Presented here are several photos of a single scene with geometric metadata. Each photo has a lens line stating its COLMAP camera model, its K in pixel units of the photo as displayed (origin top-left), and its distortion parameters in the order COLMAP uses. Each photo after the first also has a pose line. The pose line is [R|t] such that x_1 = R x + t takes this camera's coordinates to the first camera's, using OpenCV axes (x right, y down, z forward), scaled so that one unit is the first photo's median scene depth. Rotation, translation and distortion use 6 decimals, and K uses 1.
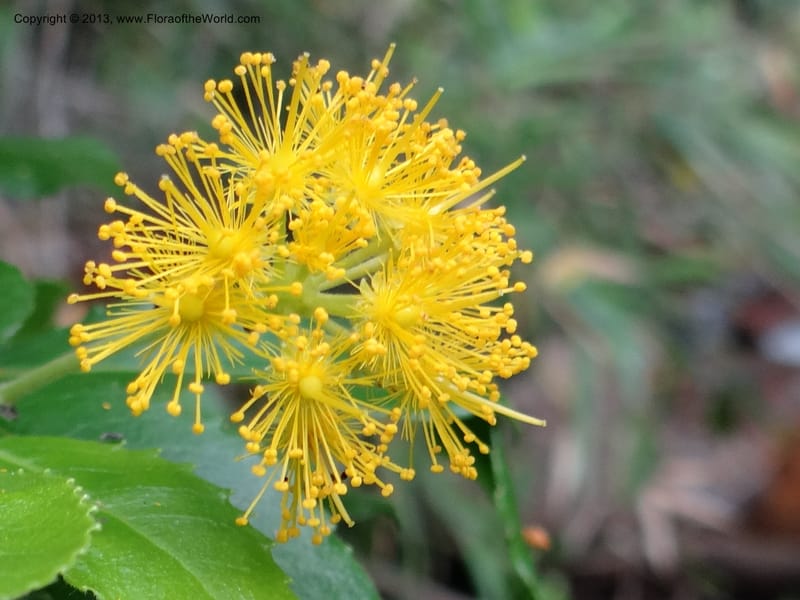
lens RADIAL K [[1707.4, 0, 400.0], [0, 1707.4, 300.0], [0, 0, 1]] dist [-0.001352, 0.169358]
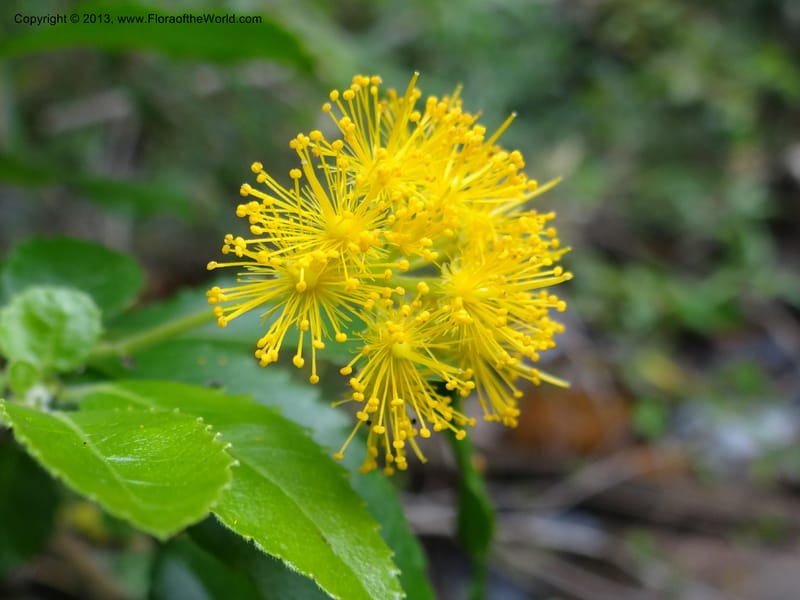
lens RADIAL K [[946.7, 0, 400.4], [0, 946.7, 288.5], [0, 0, 1]] dist [0.003880, 0.004683]
pose [[0.993798, 0.044600, 0.101861, -0.125371], [-0.041933, 0.998723, -0.028175, 0.027608], [-0.102987, 0.023729, 0.994400, 0.329353]]
